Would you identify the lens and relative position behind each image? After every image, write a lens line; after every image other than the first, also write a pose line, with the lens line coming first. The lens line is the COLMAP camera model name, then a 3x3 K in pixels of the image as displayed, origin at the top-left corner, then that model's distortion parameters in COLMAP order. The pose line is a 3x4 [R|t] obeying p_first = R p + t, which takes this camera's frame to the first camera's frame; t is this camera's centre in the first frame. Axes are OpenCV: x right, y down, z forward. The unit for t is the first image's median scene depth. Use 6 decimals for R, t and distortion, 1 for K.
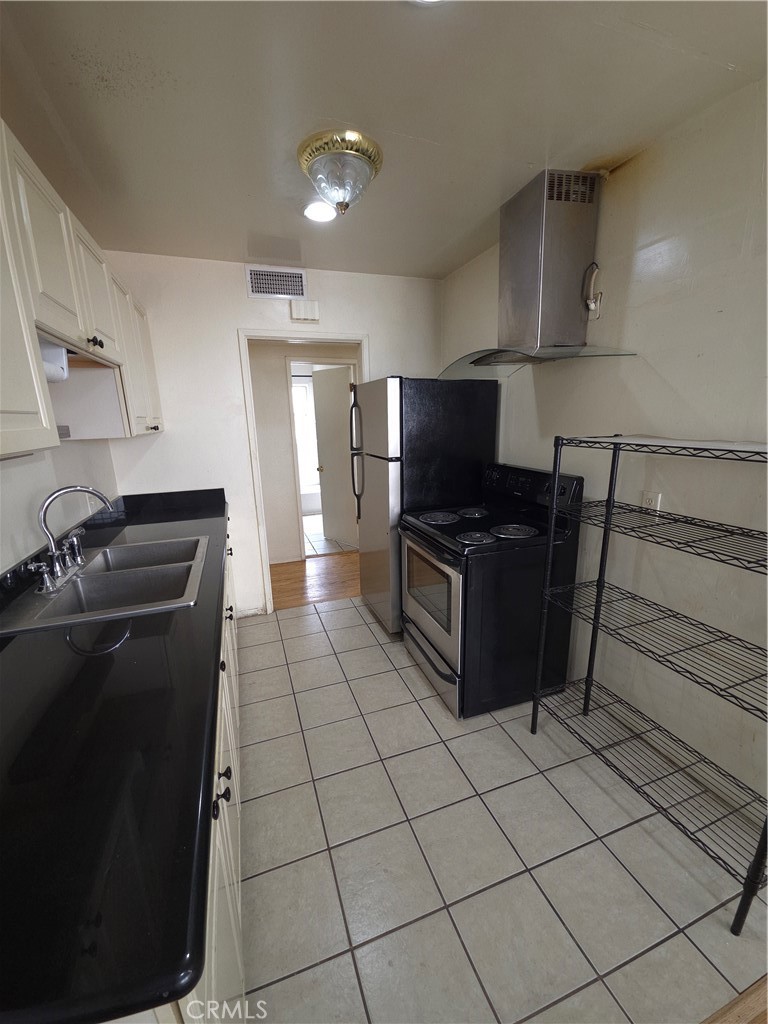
lens RADIAL K [[416.2, 0, 385.9], [0, 416.2, 516.4], [0, 0, 1]] dist [0.010462, -0.010864]
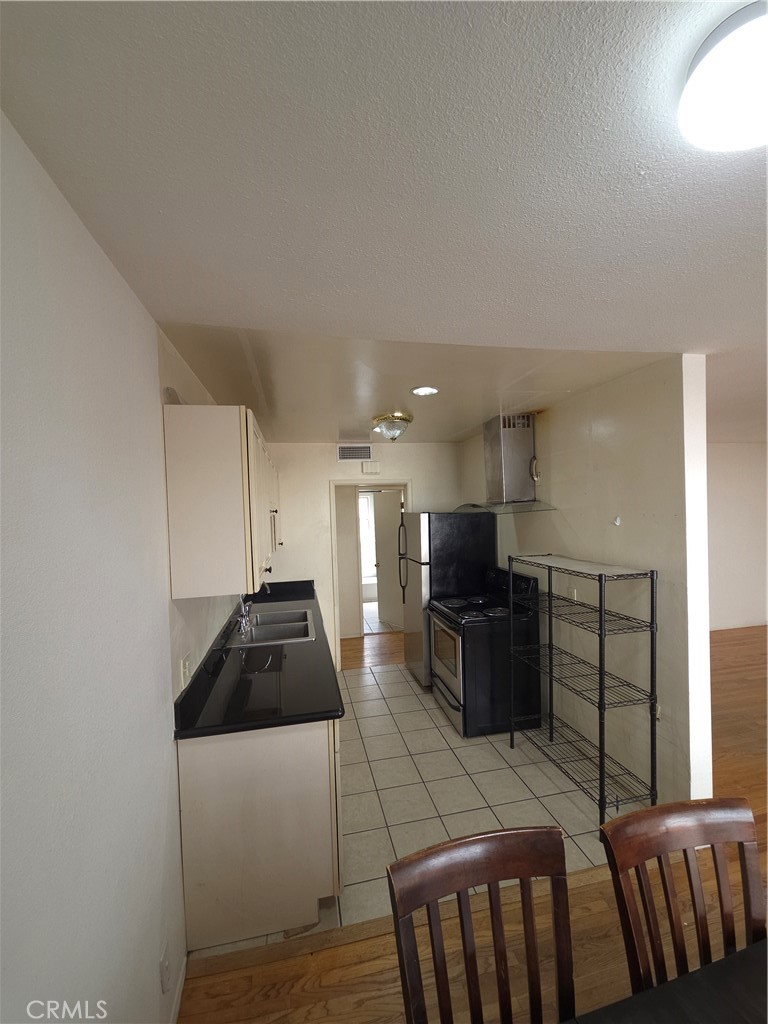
lens RADIAL K [[416.2, 0, 385.9], [0, 416.2, 516.4], [0, 0, 1]] dist [0.010462, -0.010864]
pose [[0.991096, -0.003275, -0.133106, 0.081541], [-0.025580, 0.976392, -0.214486, 0.027000], [0.130666, 0.215981, 0.967615, -0.550087]]
